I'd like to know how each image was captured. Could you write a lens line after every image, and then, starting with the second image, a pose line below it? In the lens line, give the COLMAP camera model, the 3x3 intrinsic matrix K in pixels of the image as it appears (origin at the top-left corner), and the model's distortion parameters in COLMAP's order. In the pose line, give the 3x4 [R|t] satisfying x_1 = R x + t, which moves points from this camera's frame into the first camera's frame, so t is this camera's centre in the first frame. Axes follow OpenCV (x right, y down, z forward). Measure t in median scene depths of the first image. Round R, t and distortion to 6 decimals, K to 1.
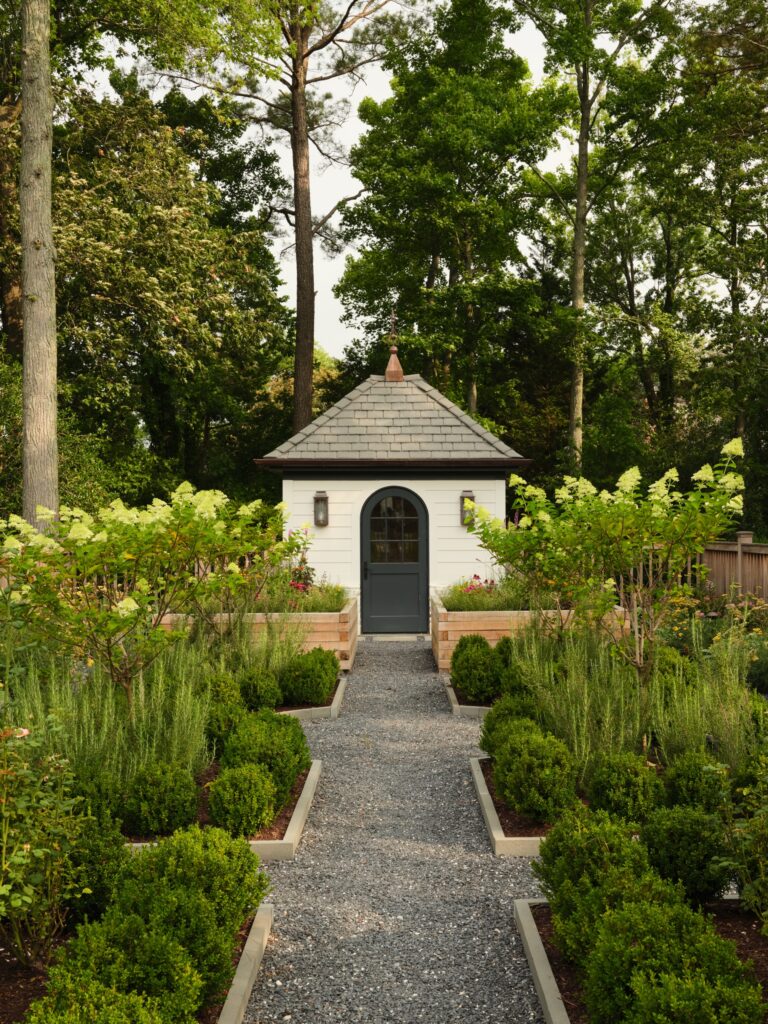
lens RADIAL K [[982.2, 0, 384.0], [0, 982.2, 512.0], [0, 0, 1]] dist [0.005200, 0.008244]
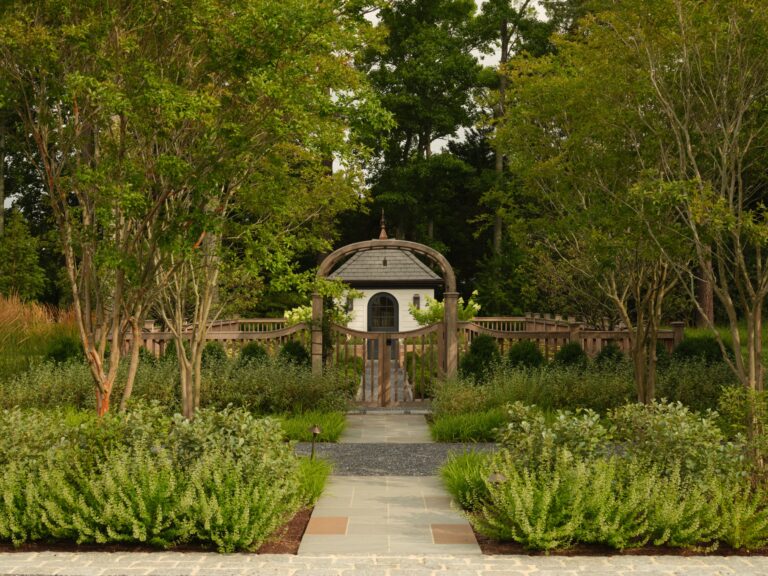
lens RADIAL K [[736.7, 0, 384.0], [0, 736.7, 288.0], [0, 0, 1]] dist [0.005200, 0.008244]
pose [[0.999745, 0.013273, 0.018249, -0.018402], [-0.013070, 0.999852, -0.011183, -0.016737], [-0.018395, 0.010941, 0.999771, -0.674043]]
